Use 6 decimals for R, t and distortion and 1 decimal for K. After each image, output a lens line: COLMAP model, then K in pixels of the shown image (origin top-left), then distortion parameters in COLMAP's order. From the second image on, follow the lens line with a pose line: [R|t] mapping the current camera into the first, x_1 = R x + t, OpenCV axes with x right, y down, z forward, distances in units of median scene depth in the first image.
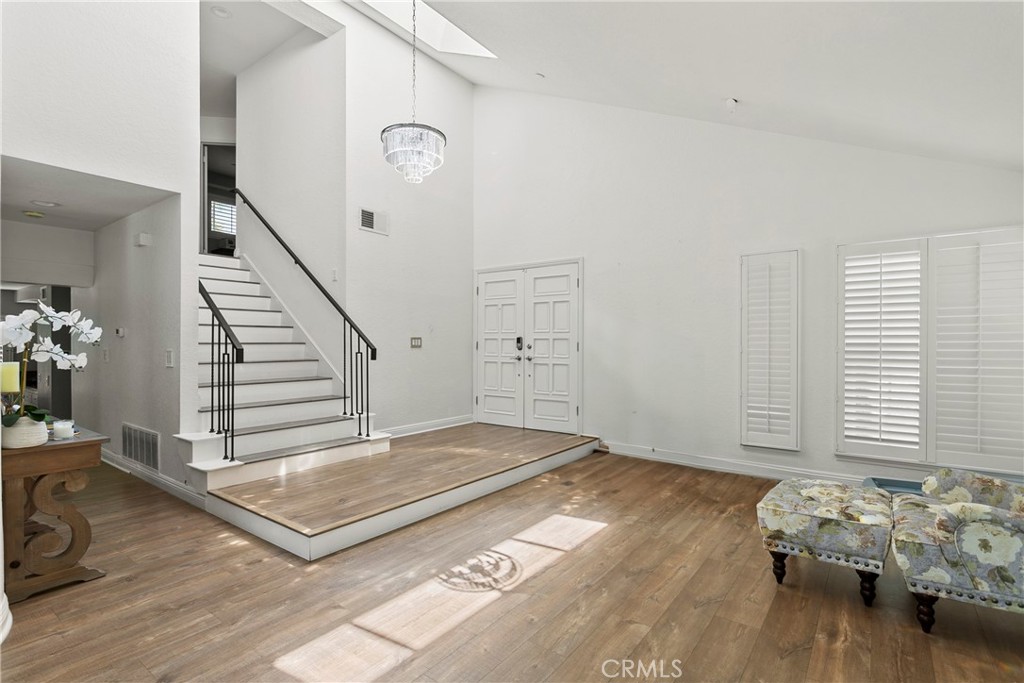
lens RADIAL K [[498.8, 0, 511.1], [0, 498.8, 340.4], [0, 0, 1]] dist [-0.004636, 0.000823]
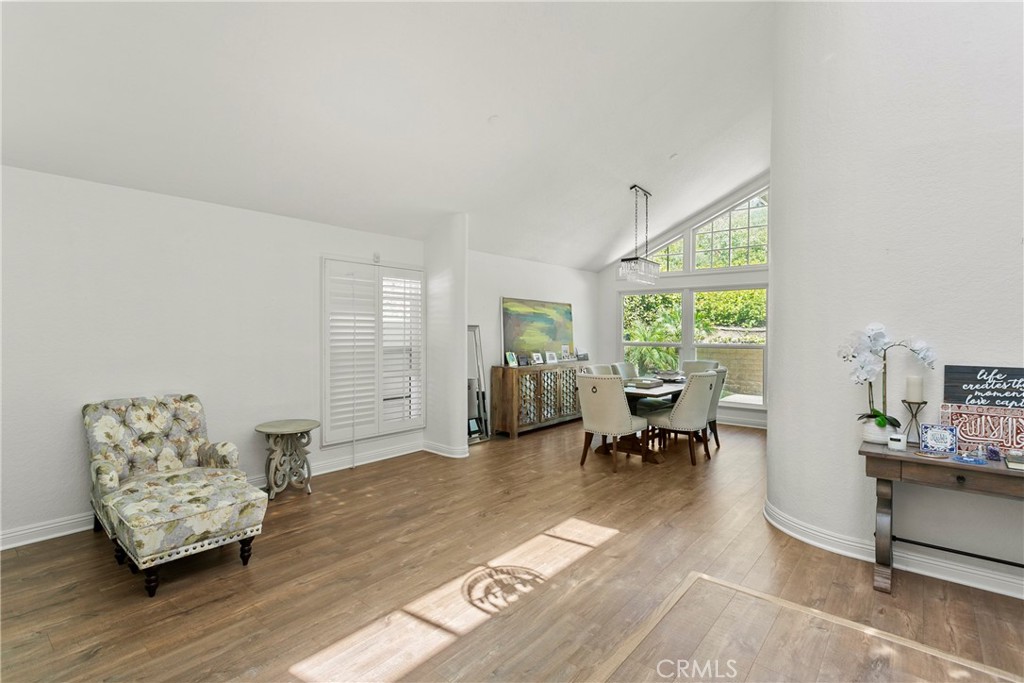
lens RADIAL K [[492.2, 0, 512.5], [0, 492.2, 338.3], [0, 0, 1]] dist [-0.000012, -0.000003]
pose [[-0.998125, 0.000165, 0.061205, -0.140139], [0.001037, 0.999898, 0.014218, -0.050973], [-0.061196, 0.014255, -0.998024, 2.008837]]
